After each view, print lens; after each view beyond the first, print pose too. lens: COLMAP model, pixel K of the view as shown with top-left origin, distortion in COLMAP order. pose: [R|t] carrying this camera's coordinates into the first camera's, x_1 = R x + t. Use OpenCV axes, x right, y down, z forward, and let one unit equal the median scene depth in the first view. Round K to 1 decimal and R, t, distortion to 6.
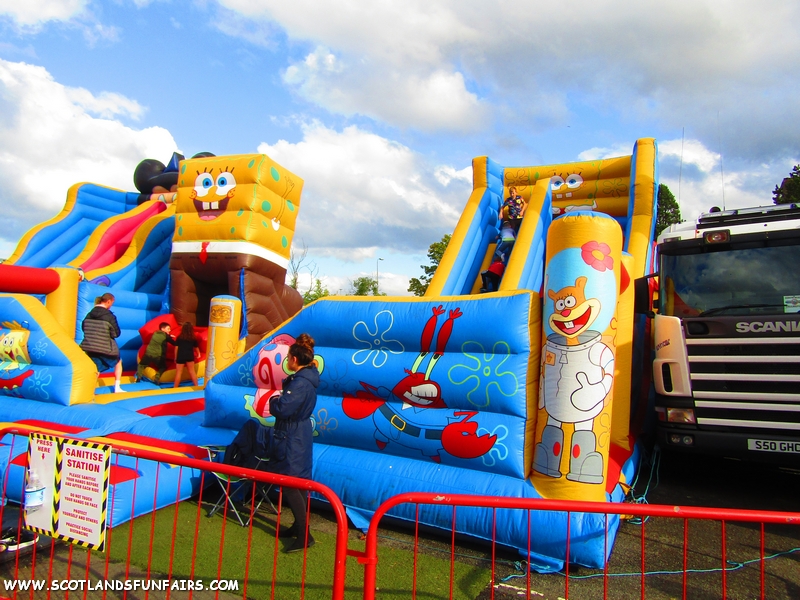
lens RADIAL K [[593.0, 0, 400.0], [0, 593.0, 298.4], [0, 0, 1]] dist [0.000310, 0.000530]
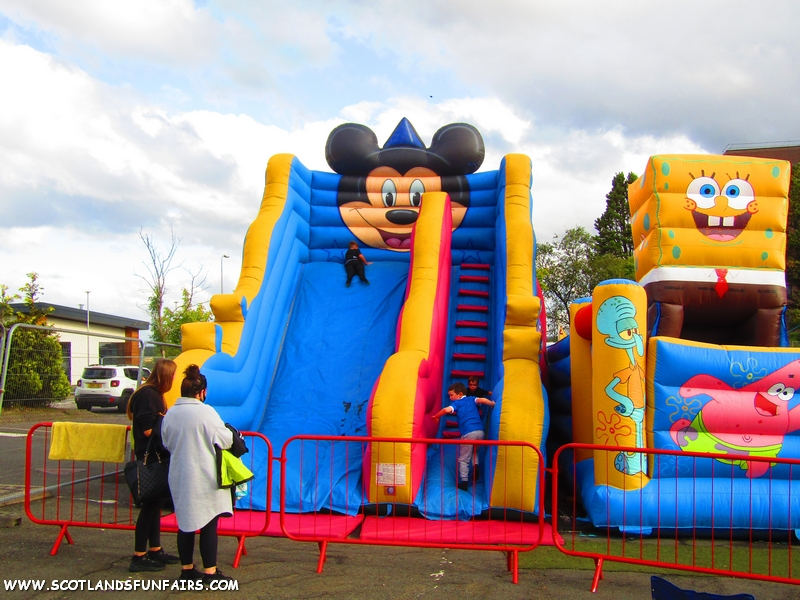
lens RADIAL K [[880.0, 0, 399.9], [0, 880.0, 301.3], [0, 0, 1]] dist [-0.003396, 0.000000]
pose [[0.927806, 0.010304, 0.372920, -1.107149], [-0.006869, 0.999921, -0.010538, -0.037686], [-0.373000, 0.007216, 0.927803, 0.098981]]
